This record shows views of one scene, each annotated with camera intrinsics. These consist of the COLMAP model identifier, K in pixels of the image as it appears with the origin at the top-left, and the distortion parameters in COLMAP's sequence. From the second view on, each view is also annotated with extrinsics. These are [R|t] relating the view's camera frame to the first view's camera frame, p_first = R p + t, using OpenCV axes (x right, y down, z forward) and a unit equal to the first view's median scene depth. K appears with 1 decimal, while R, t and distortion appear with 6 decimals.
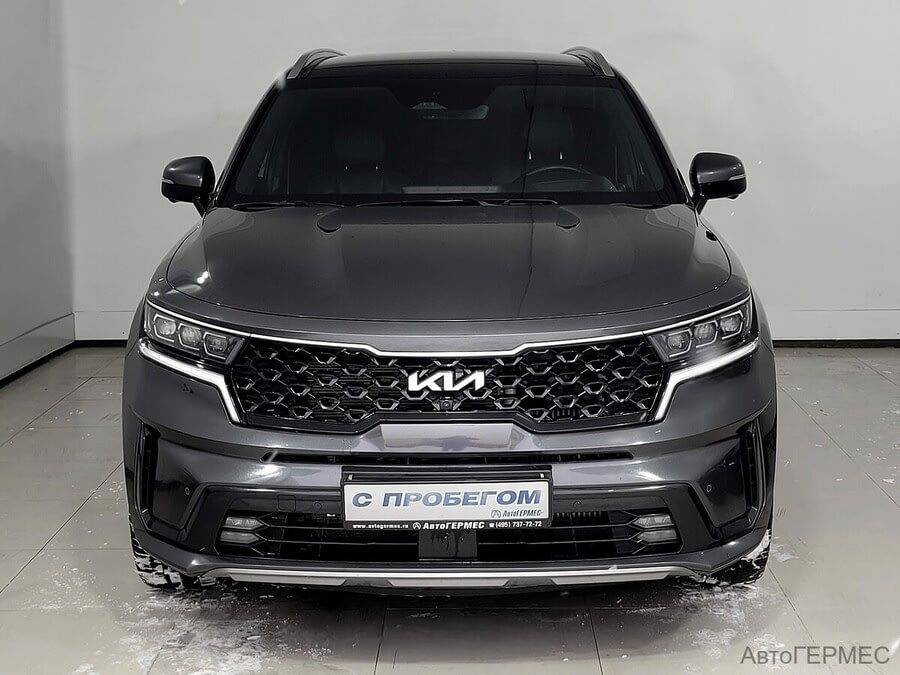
lens RADIAL K [[766.0, 0, 450.1], [0, 766.0, 335.2], [0, 0, 1]] dist [0.002806, 0.007493]
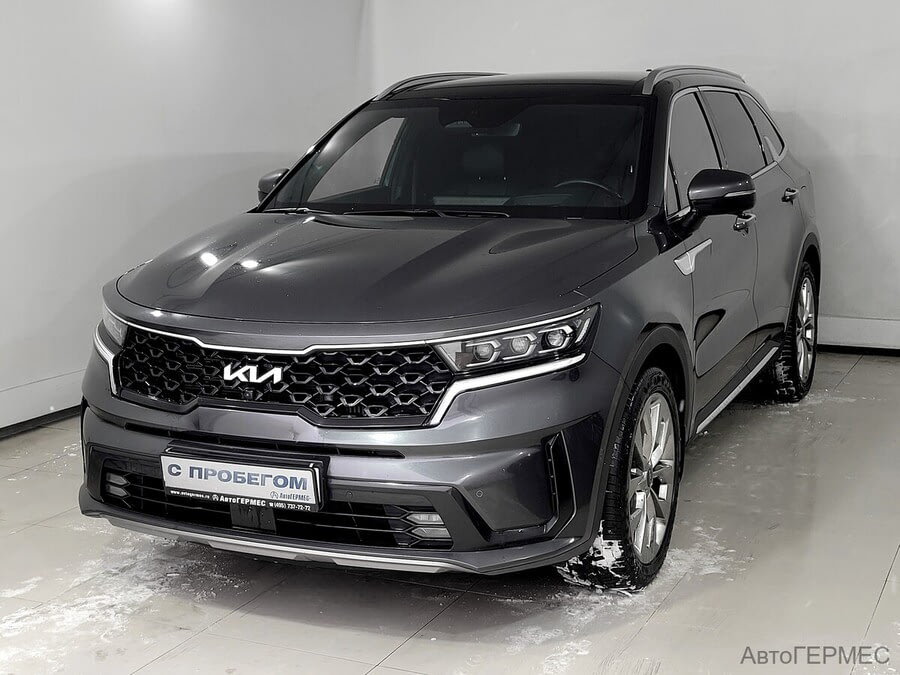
lens RADIAL K [[678.8, 0, 450.0], [0, 678.8, 339.5], [0, 0, 1]] dist [0.003985, 0.000268]
pose [[0.972674, 0.061991, -0.223745, 0.498286], [-0.057685, 0.998003, 0.025735, -0.033233], [0.224893, -0.012125, 0.974308, 0.087208]]
